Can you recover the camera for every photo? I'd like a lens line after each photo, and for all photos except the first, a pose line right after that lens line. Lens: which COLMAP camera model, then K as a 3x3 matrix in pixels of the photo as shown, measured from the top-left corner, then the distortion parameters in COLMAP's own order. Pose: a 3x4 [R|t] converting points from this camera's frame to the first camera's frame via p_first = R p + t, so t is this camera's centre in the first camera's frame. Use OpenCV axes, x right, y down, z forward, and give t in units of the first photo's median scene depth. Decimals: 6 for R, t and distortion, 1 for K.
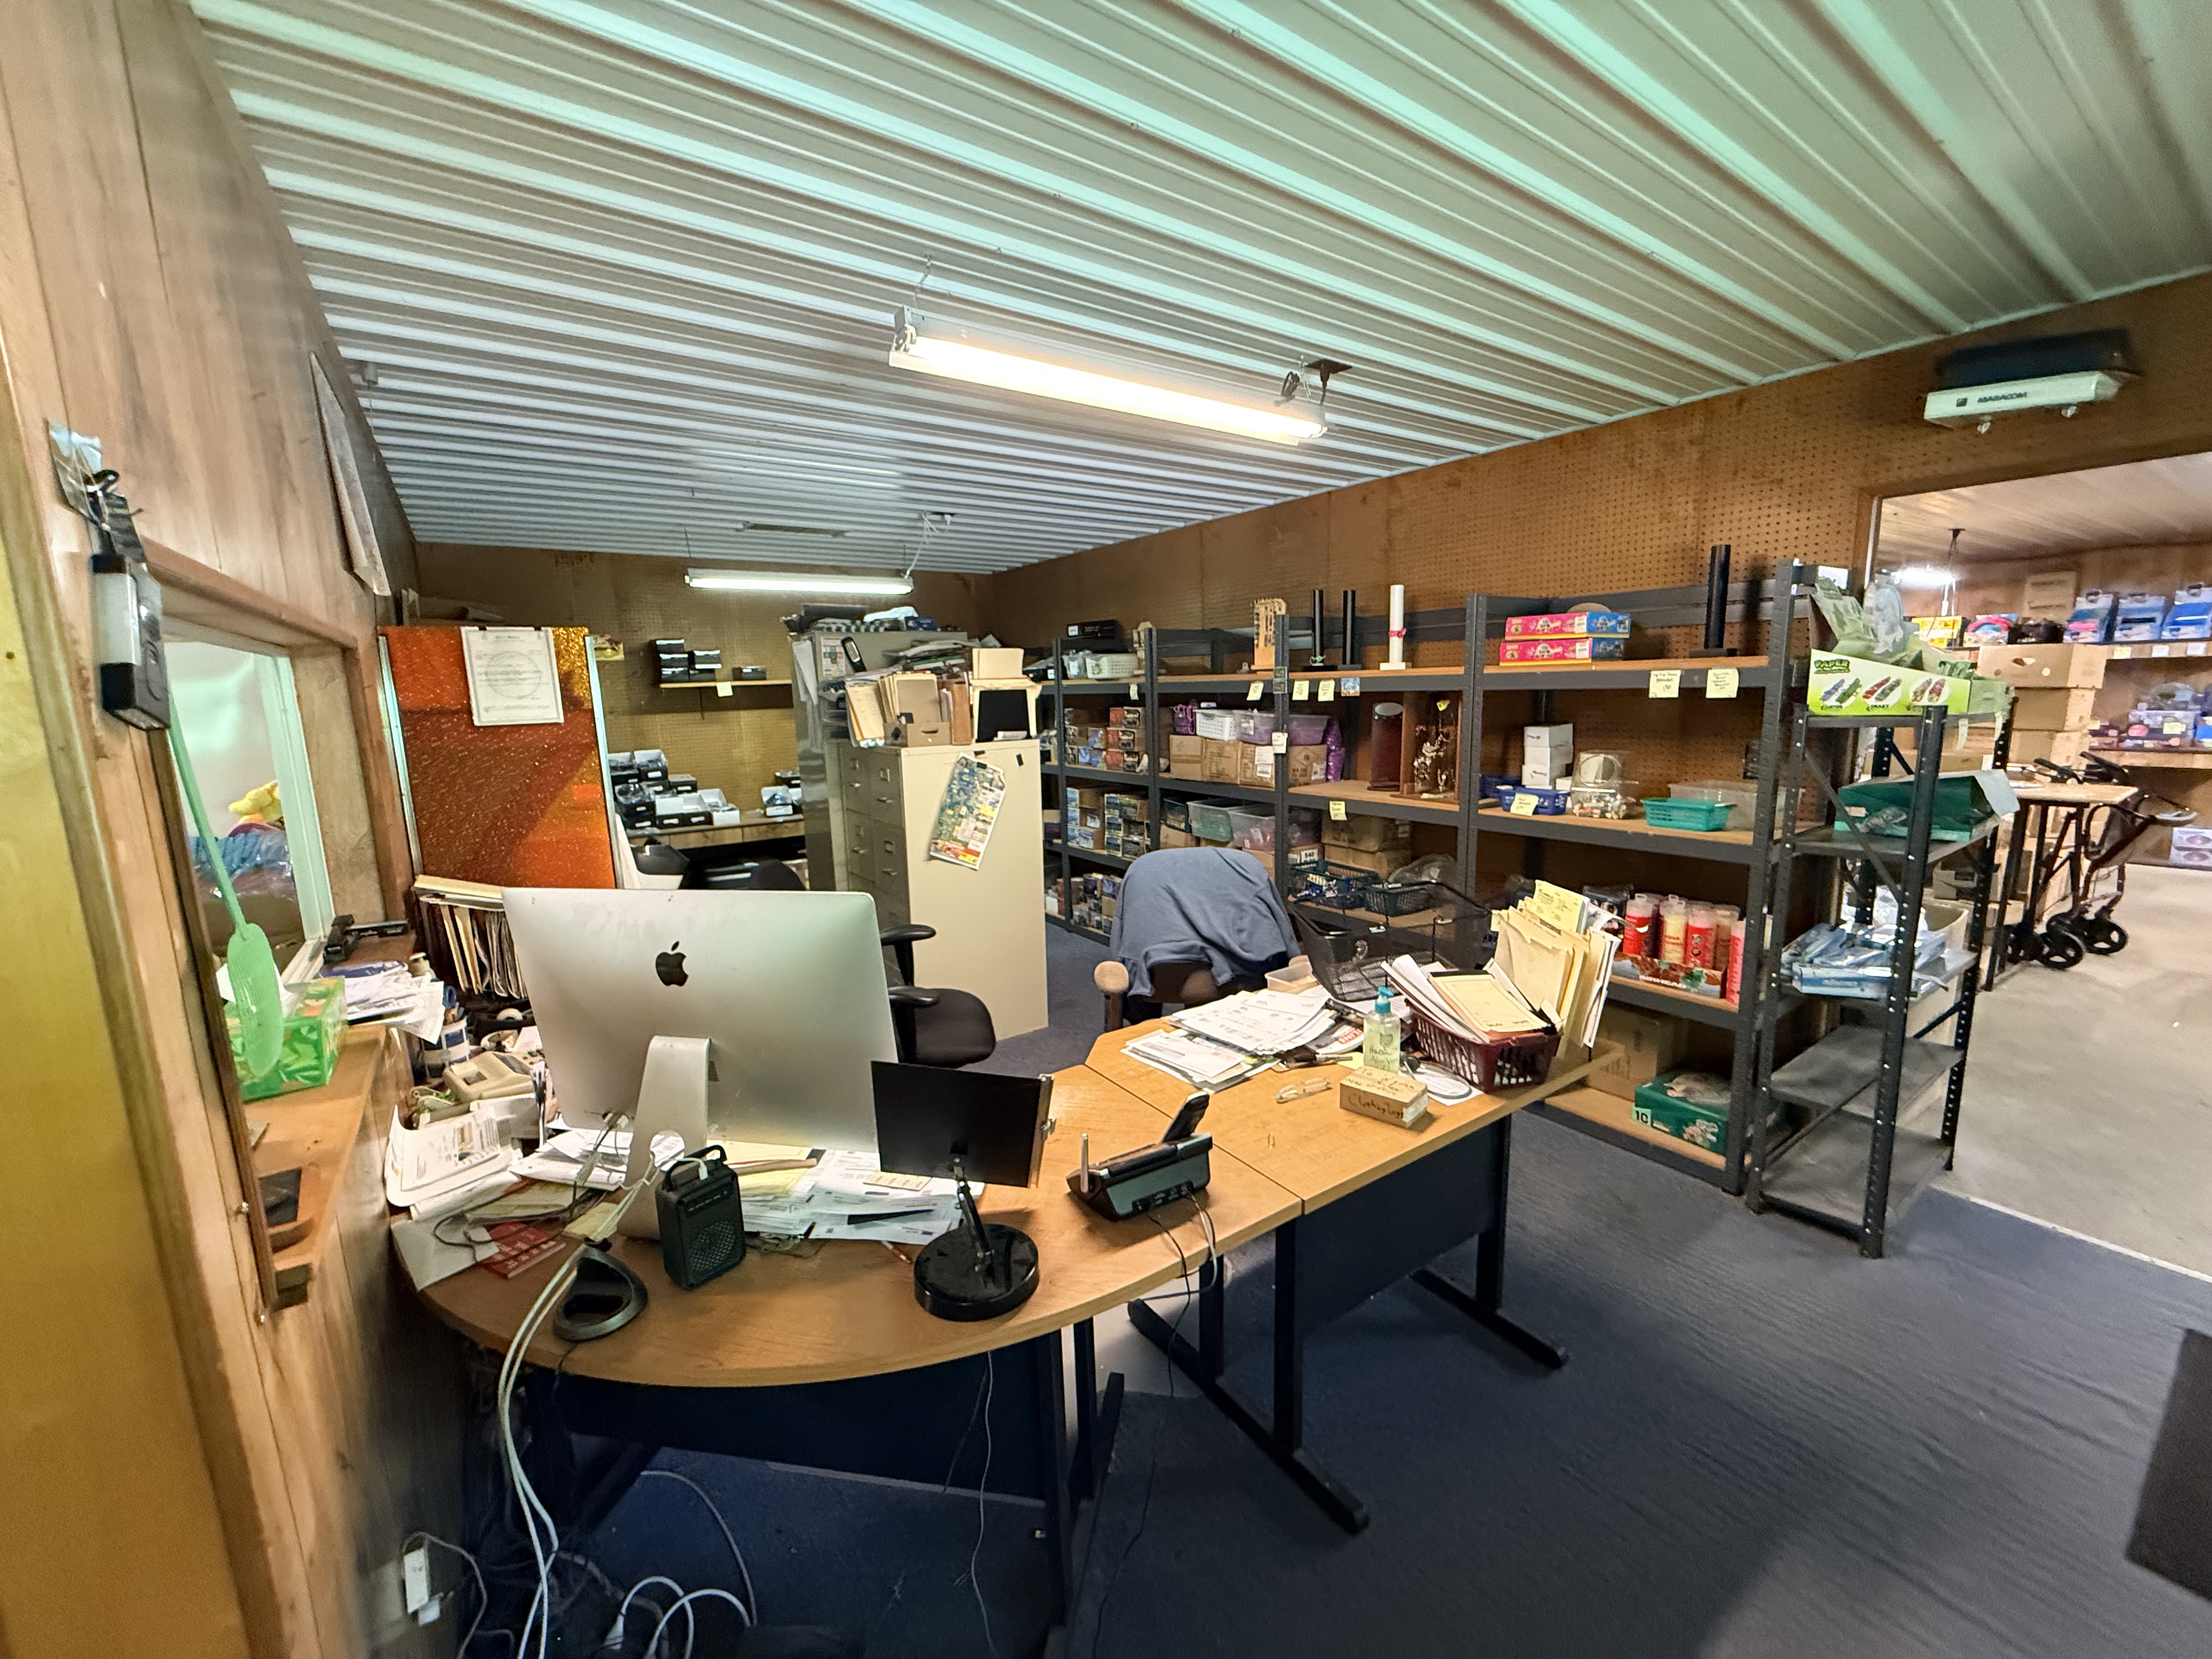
lens RADIAL K [[885.3, 0, 1108.4], [0, 885.3, 827.3], [0, 0, 1]] dist [-0.000156, -0.000090]
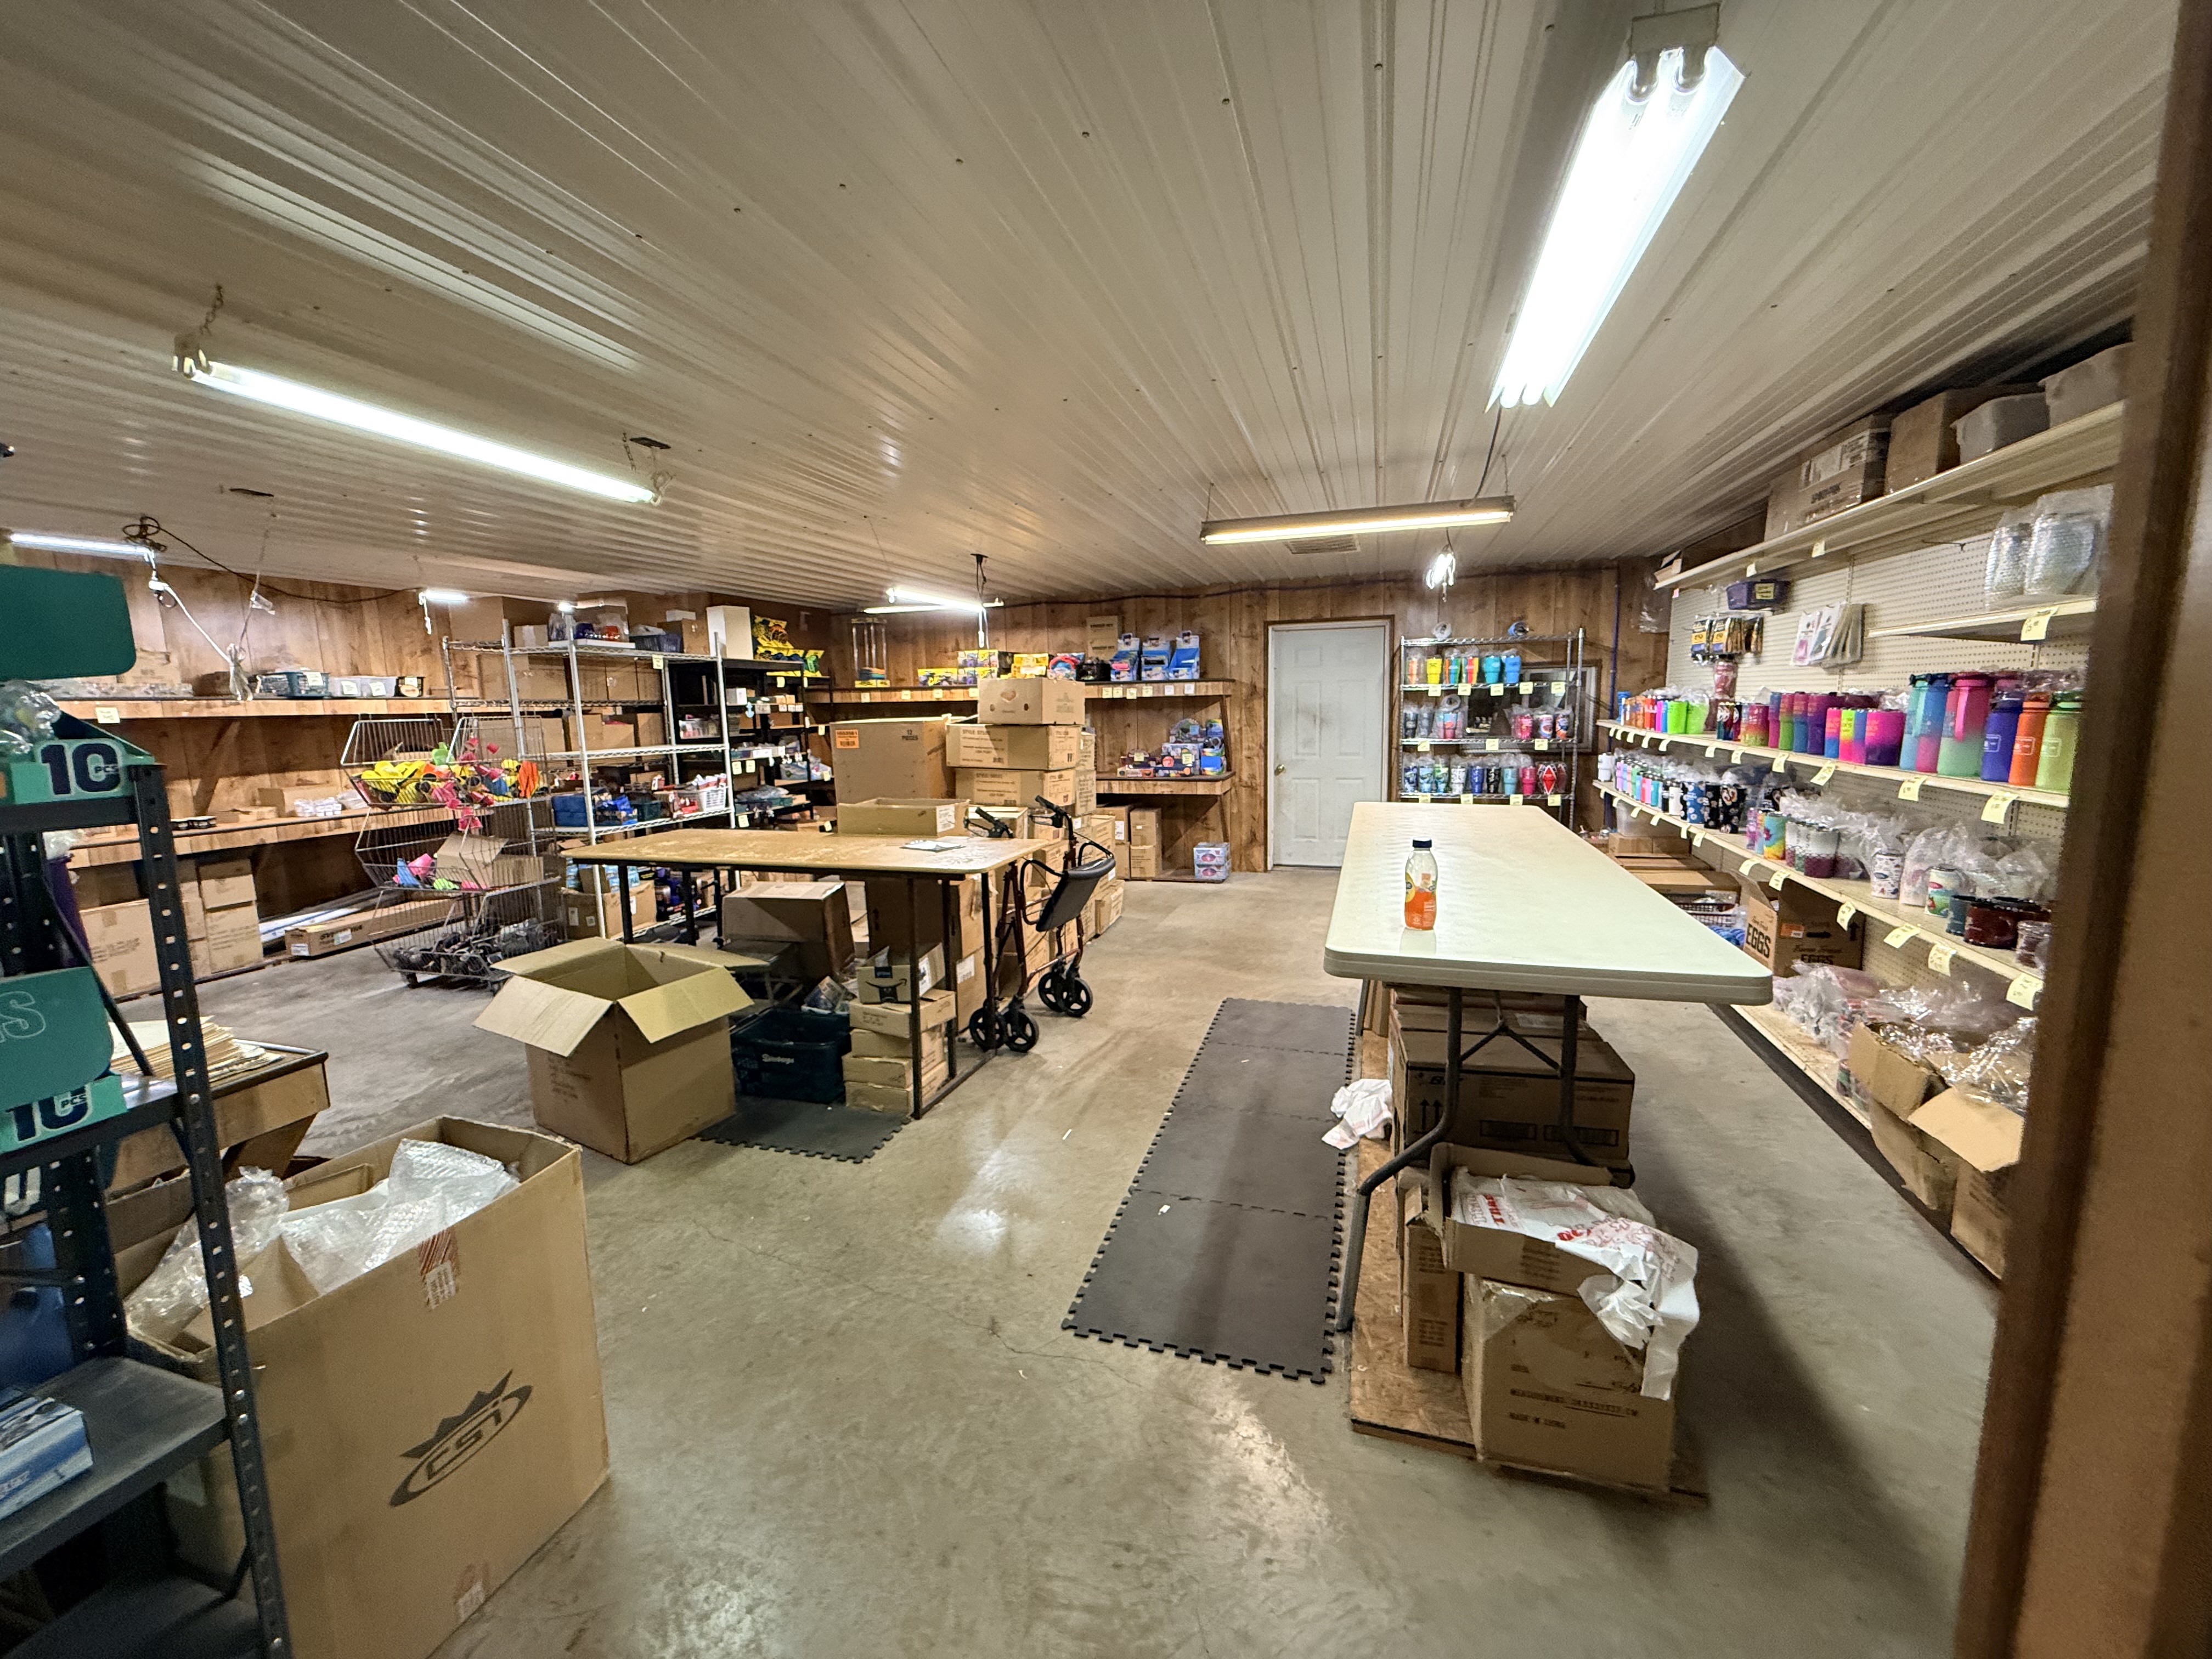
lens RADIAL K [[885.3, 0, 1105.0], [0, 885.3, 827.7], [0, 0, 1]] dist [-0.000156, -0.000090]
pose [[0.789850, -0.071830, 0.609079, 0.427789], [0.092546, 0.995705, -0.002587, -0.031671], [-0.606277, 0.058411, 0.793105, 0.175990]]
